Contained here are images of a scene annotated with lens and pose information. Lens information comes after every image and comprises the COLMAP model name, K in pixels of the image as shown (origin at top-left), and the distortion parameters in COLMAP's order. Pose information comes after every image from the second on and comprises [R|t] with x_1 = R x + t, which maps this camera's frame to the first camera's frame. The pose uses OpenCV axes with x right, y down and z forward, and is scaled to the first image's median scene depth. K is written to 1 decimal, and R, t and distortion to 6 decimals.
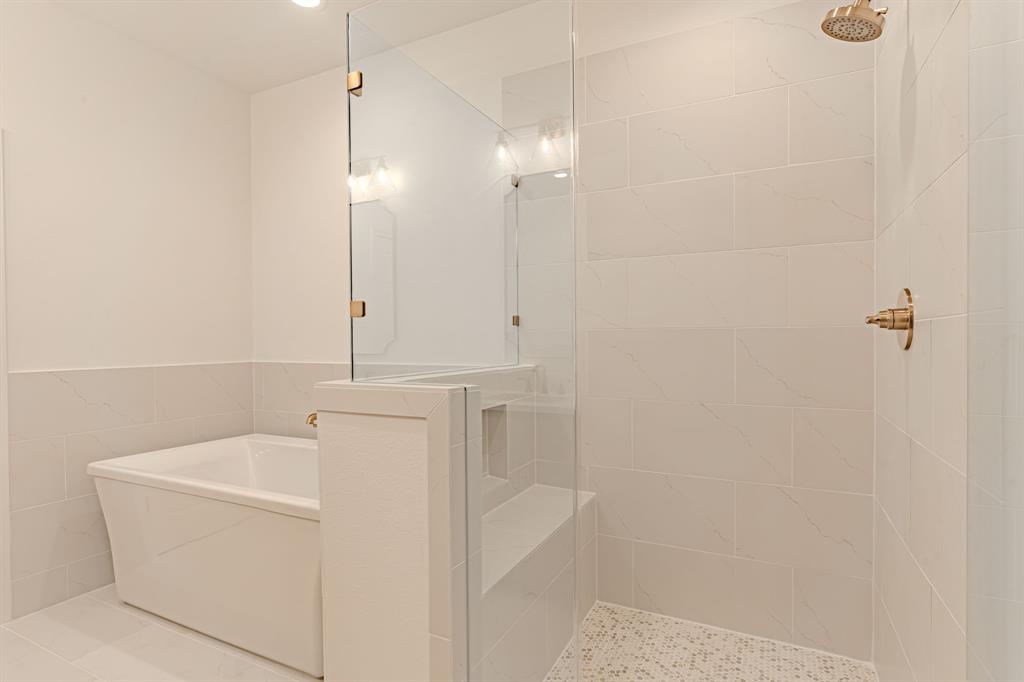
lens RADIAL K [[523.0, 0, 512.0], [0, 523.0, 341.0], [0, 0, 1]] dist [0.016602, 0.000133]
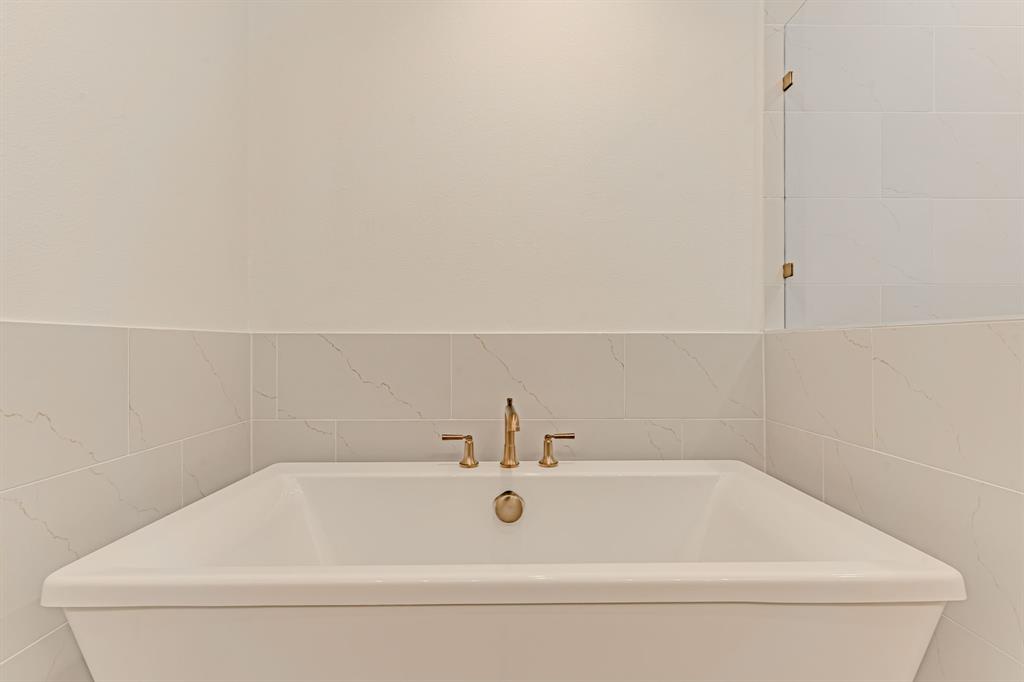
lens RADIAL K [[530.9, 0, 512.0], [0, 530.9, 341.0], [0, 0, 1]] dist [0.008337, -0.000477]
pose [[0.886399, 0.010900, 0.462794, -0.676408], [-0.004863, 0.999887, -0.014236, 0.072535], [-0.462897, 0.010368, 0.886351, 0.516455]]
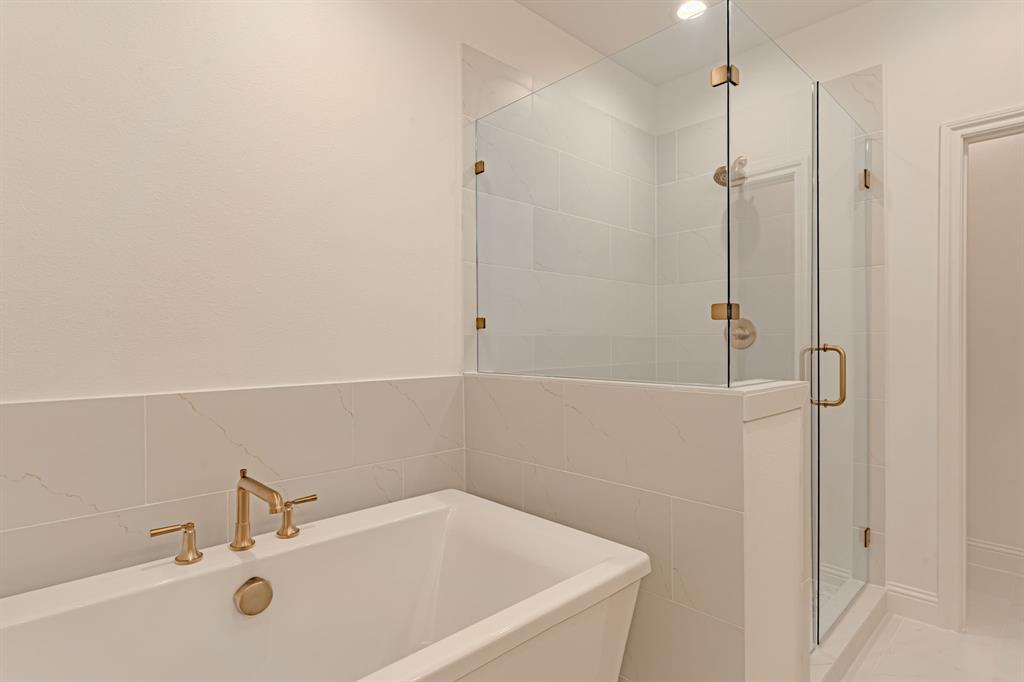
lens RADIAL K [[530.9, 0, 512.0], [0, 530.9, 341.0], [0, 0, 1]] dist [0.008337, -0.000477]
pose [[0.347492, 0.005436, 0.937667, -0.820039], [0.009650, 0.999910, -0.009373, -0.000021], [-0.937633, 0.012305, 0.347409, 0.632958]]
